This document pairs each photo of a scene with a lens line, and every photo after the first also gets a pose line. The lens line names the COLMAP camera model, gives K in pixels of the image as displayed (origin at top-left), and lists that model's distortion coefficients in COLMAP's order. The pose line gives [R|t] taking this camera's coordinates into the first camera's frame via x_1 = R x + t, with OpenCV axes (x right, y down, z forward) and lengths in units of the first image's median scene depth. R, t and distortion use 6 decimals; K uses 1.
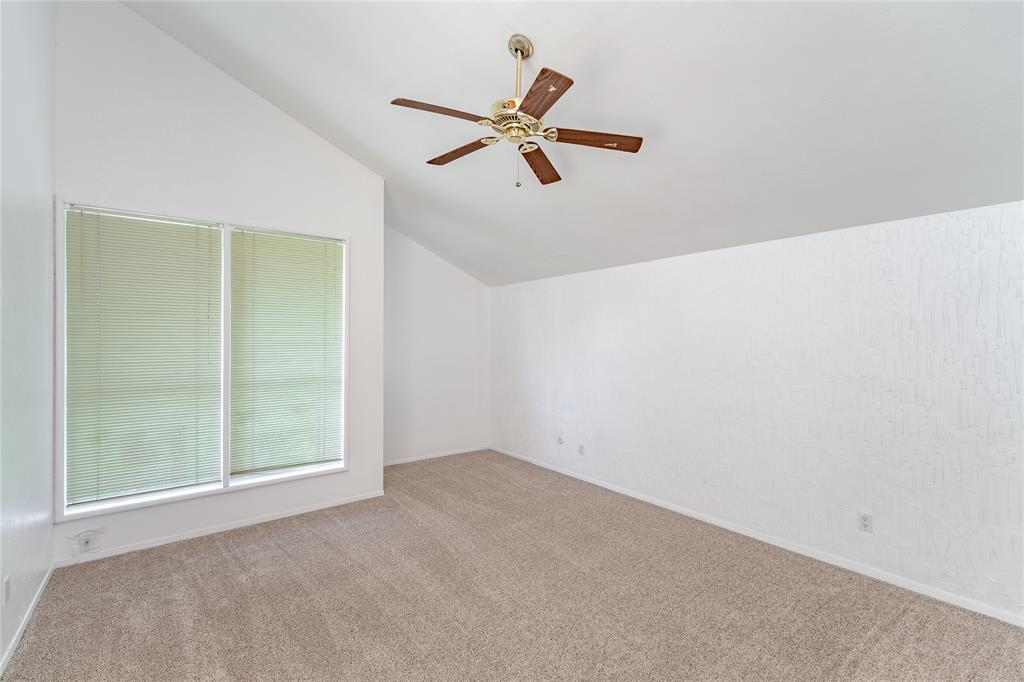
lens RADIAL K [[414.0, 0, 510.5], [0, 414.0, 347.0], [0, 0, 1]] dist [-0.000424, -0.000218]
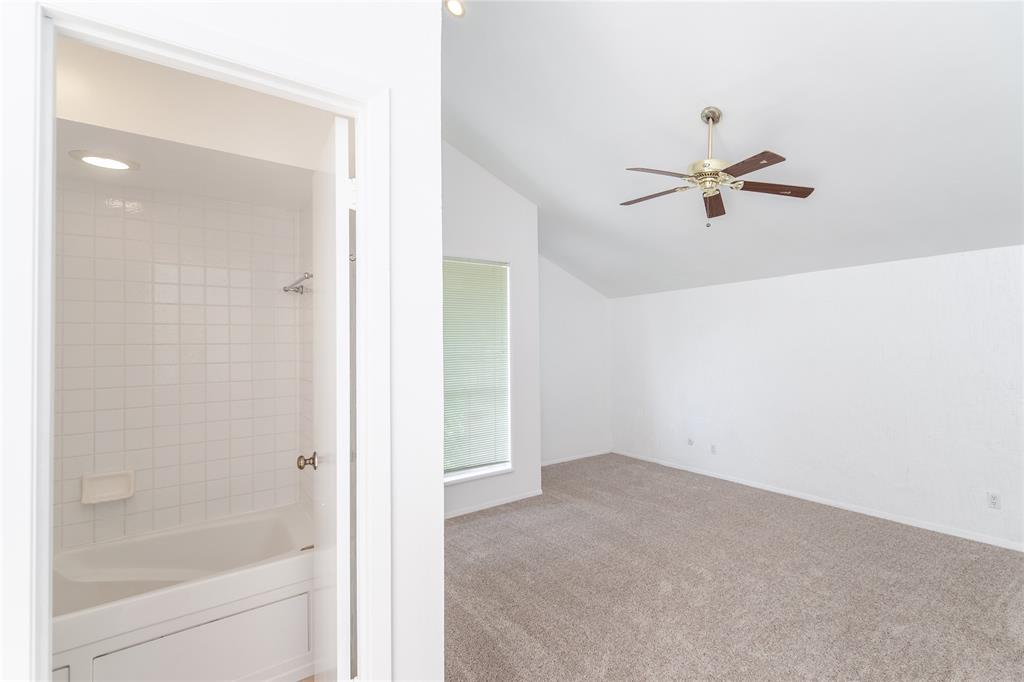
lens RADIAL K [[464.4, 0, 530.3], [0, 464.4, 343.0], [0, 0, 1]] dist [-0.000467, -0.000139]
pose [[0.999779, -0.020245, 0.005620, -0.406669], [0.020335, 0.999657, -0.016515, -0.025777], [-0.005284, 0.016626, 0.999848, -0.282129]]
